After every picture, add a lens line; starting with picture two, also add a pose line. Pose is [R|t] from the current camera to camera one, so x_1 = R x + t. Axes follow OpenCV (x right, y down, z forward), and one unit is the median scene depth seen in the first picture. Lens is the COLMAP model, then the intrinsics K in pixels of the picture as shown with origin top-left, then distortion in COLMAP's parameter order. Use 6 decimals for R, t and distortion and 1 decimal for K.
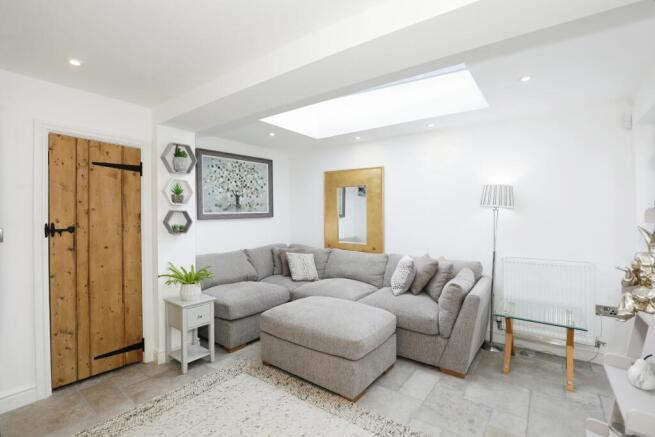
lens RADIAL K [[303.4, 0, 327.5], [0, 303.4, 218.5], [0, 0, 1]] dist [-0.001959, -0.000186]
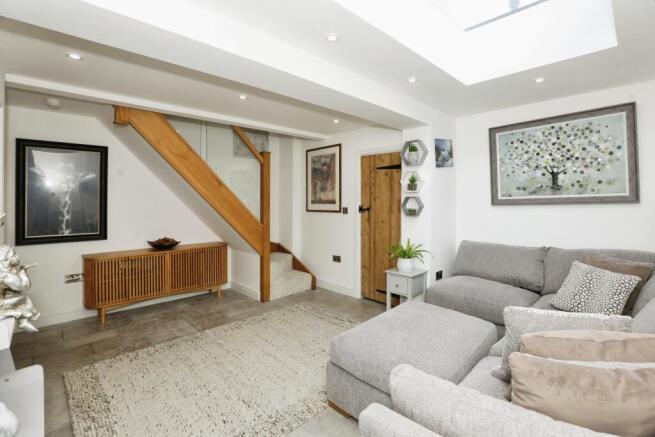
lens RADIAL K [[313.4, 0, 326.0], [0, 313.4, 200.1], [0, 0, 1]] dist [-0.000557, 0.000031]
pose [[-0.154637, -0.000831, -0.987971, 0.556400], [-0.005363, 0.999986, -0.000002, -0.007919], [0.987957, 0.005299, -0.154639, 0.605484]]
